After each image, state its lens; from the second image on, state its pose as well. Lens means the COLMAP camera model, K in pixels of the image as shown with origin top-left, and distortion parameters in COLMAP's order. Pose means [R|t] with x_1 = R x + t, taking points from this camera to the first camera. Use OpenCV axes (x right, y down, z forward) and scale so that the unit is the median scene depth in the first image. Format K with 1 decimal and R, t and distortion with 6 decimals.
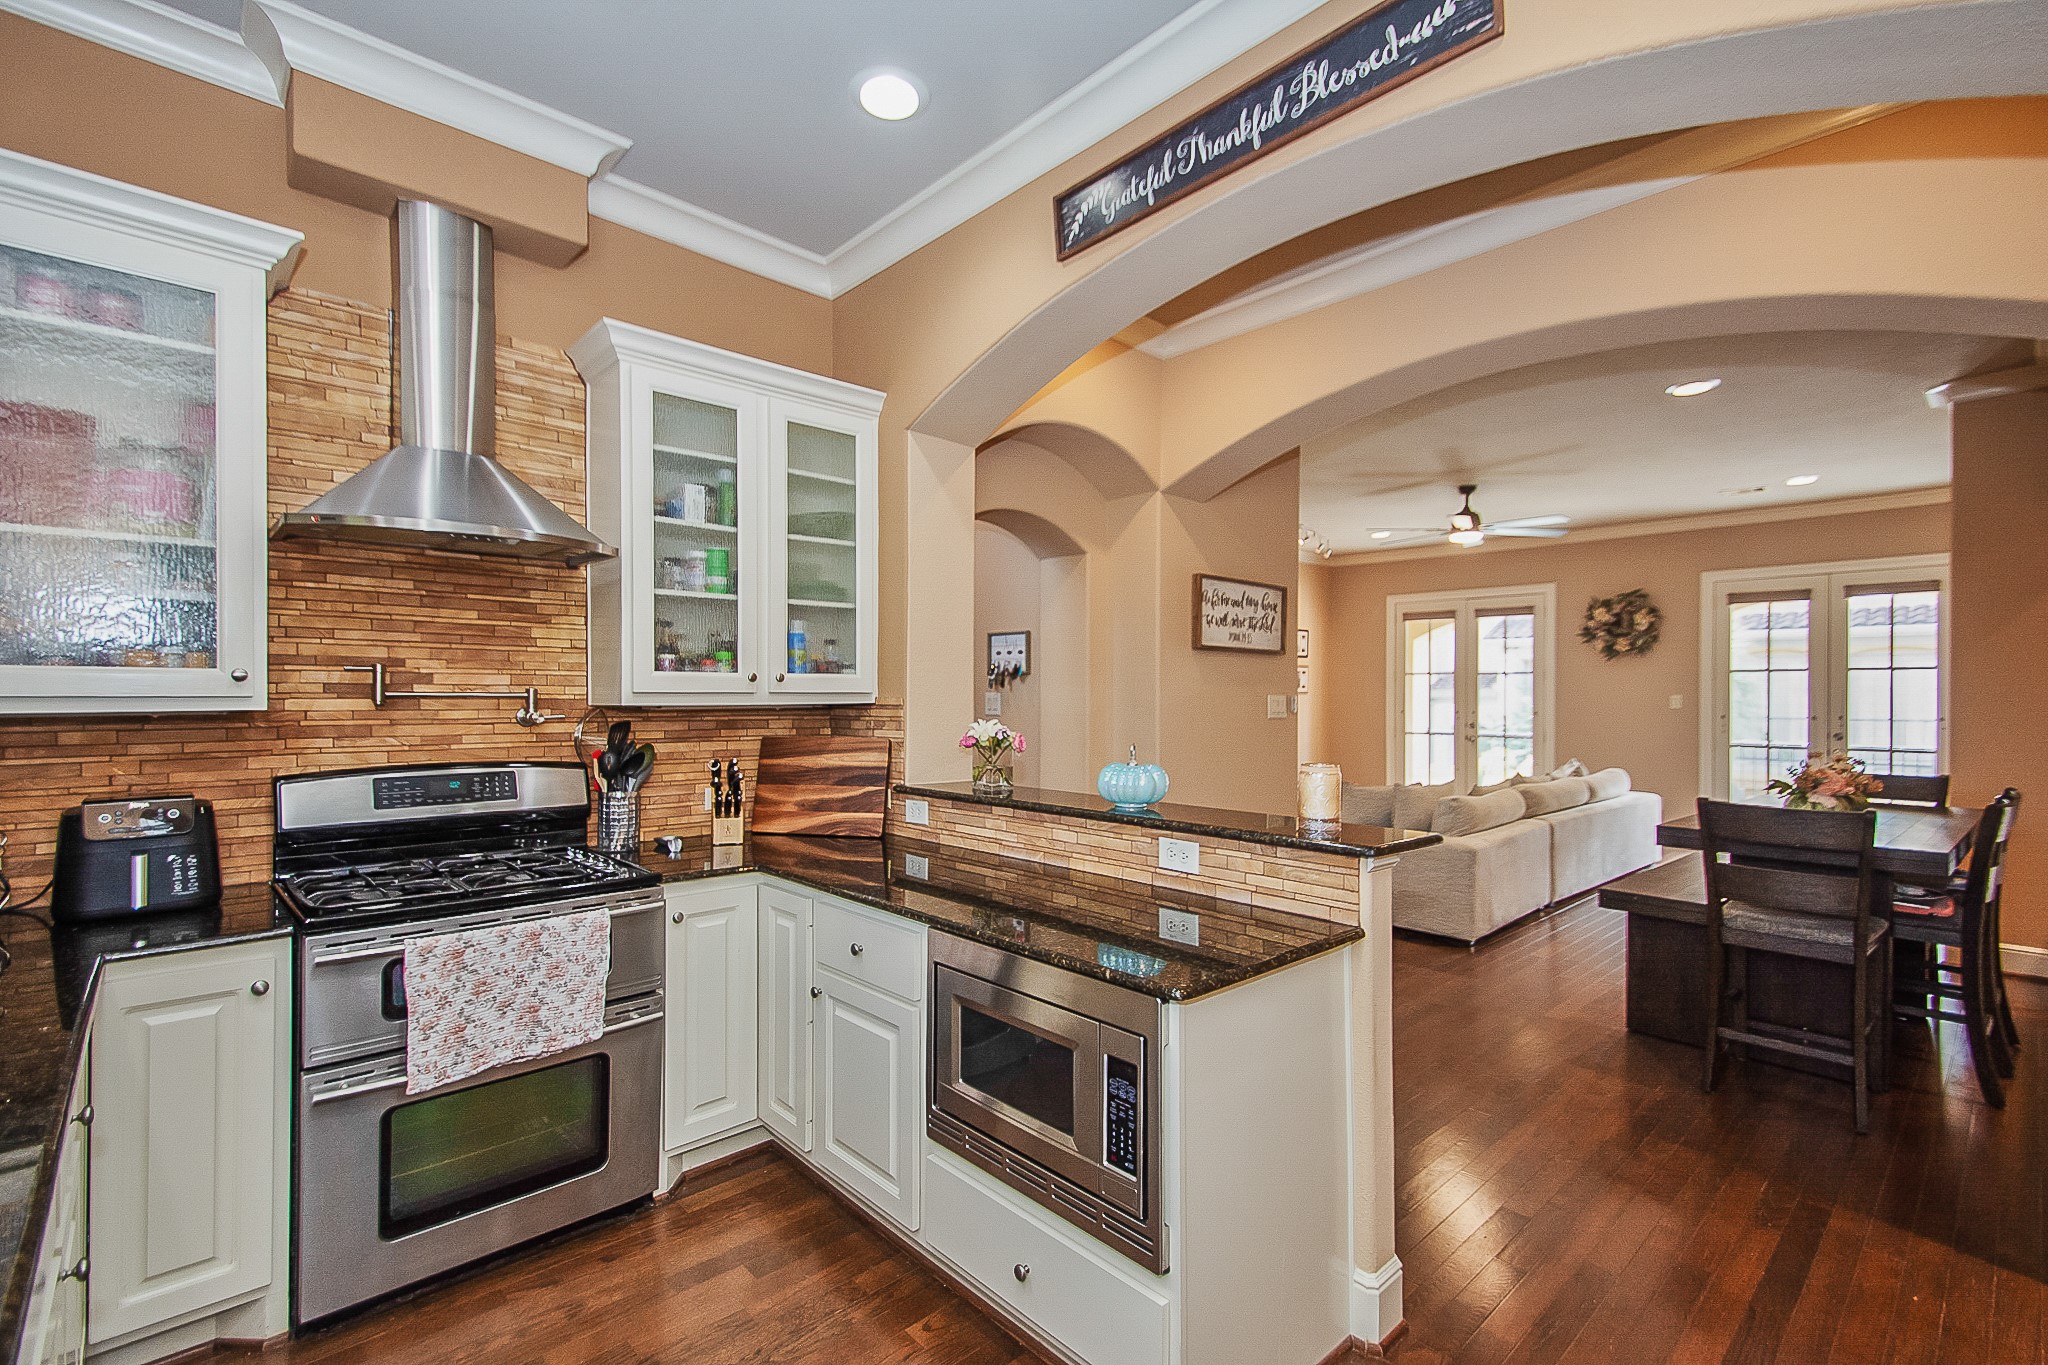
lens RADIAL K [[915.3, 0, 1004.0], [0, 915.3, 690.1], [0, 0, 1]] dist [0.028903, -0.010988]
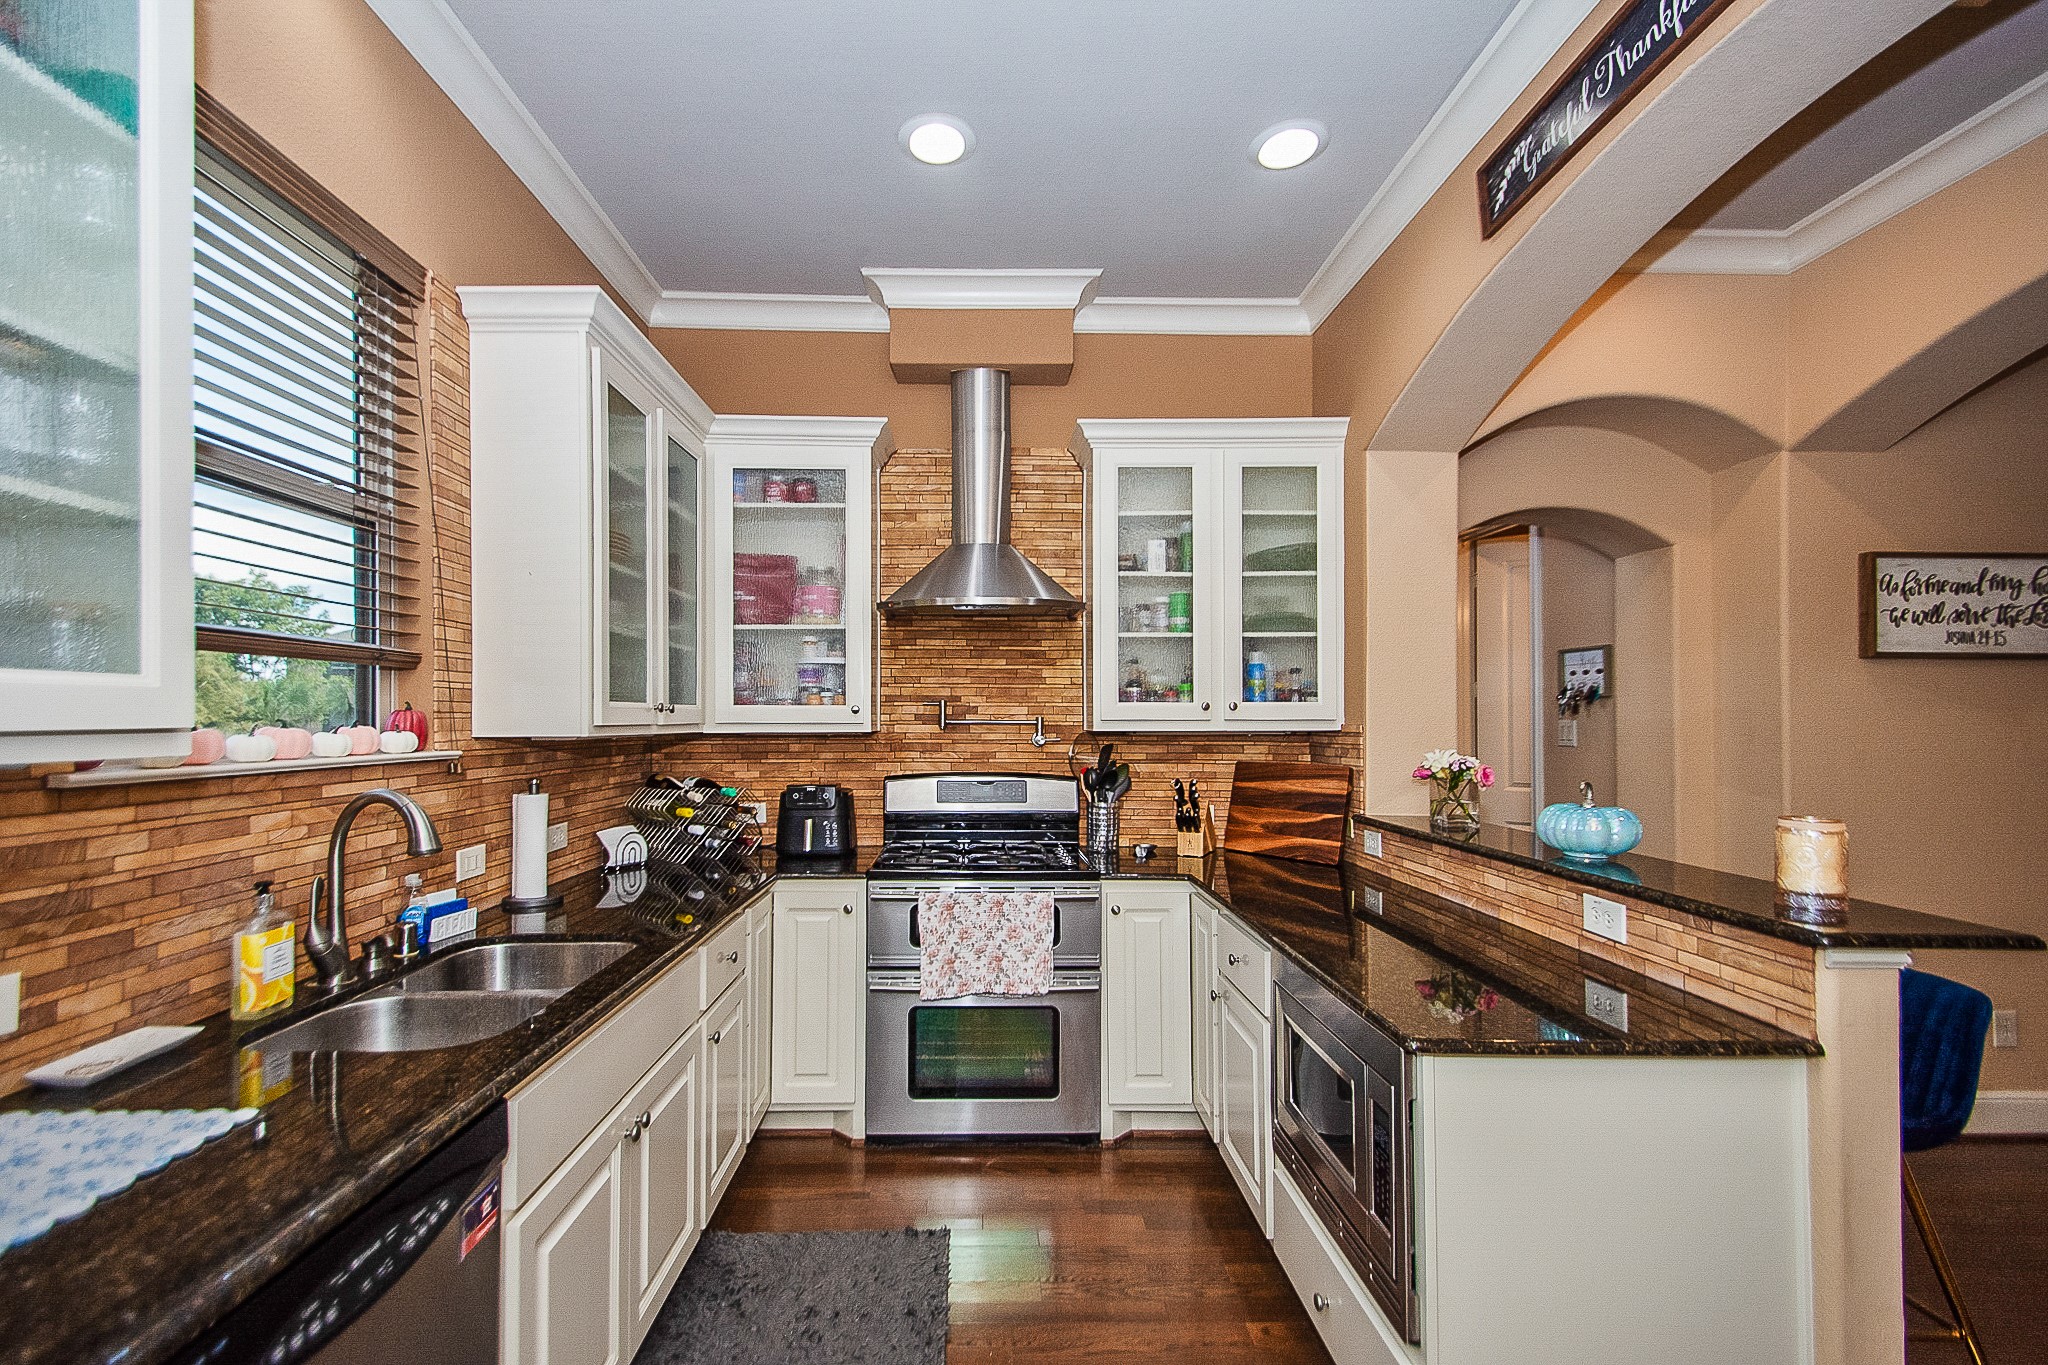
lens RADIAL K [[915.3, 0, 985.3], [0, 915.3, 701.4], [0, 0, 1]] dist [0.028903, -0.010988]
pose [[0.736721, -0.014940, -0.676032, 0.309814], [0.003217, 0.999822, -0.018589, -0.000148], [0.676189, 0.011520, 0.736638, 0.009127]]
